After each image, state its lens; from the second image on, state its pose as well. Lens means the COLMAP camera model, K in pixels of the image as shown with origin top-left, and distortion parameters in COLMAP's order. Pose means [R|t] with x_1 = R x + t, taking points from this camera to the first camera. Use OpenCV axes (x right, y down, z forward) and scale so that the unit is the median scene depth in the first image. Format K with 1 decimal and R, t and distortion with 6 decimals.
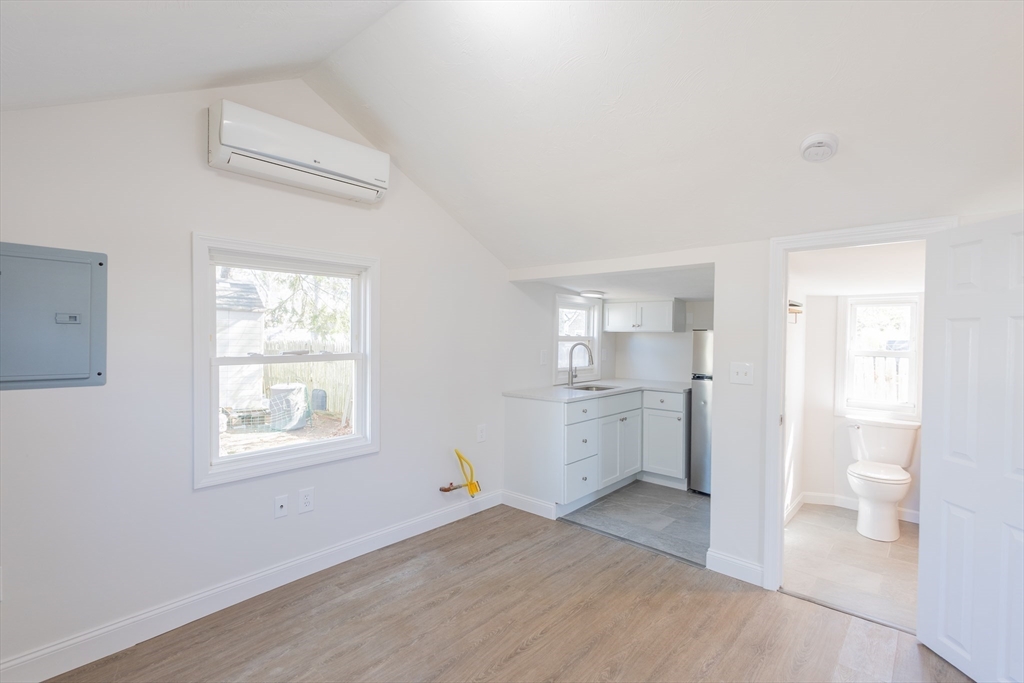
lens RADIAL K [[477.7, 0, 518.1], [0, 477.7, 338.5], [0, 0, 1]] dist [0.004098, 0.000053]
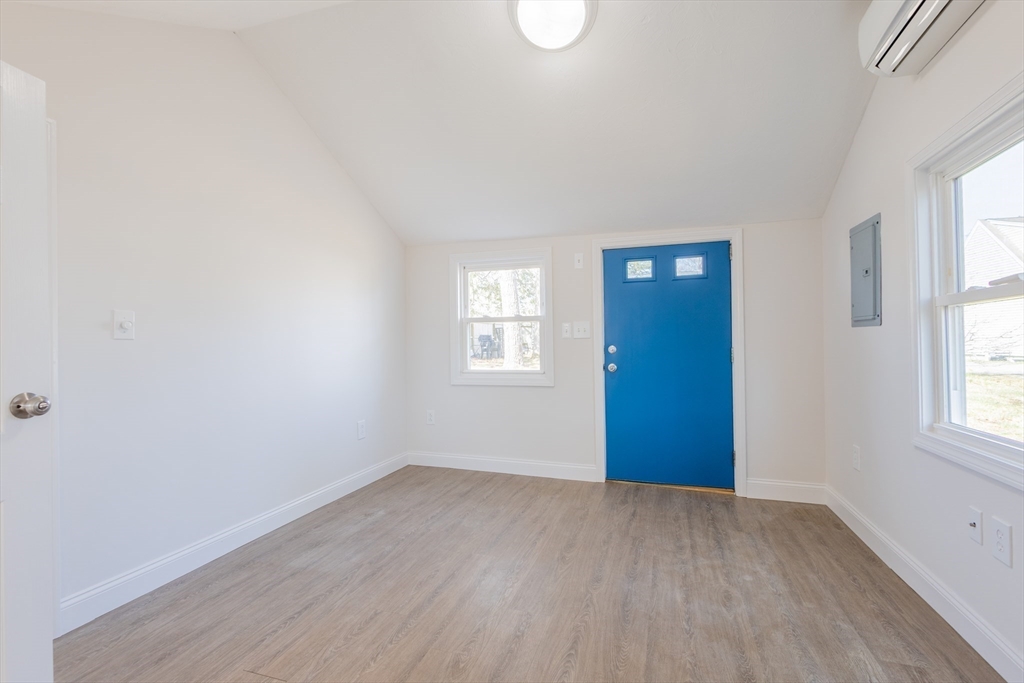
lens RADIAL K [[477.7, 0, 509.8], [0, 477.7, 341.9], [0, 0, 1]] dist [0.004098, 0.000053]
pose [[-0.925413, -0.000109, -0.378959, 0.191037], [0.000804, 0.999997, -0.002252, 0.065258], [0.378958, -0.002388, -0.925411, 0.809831]]
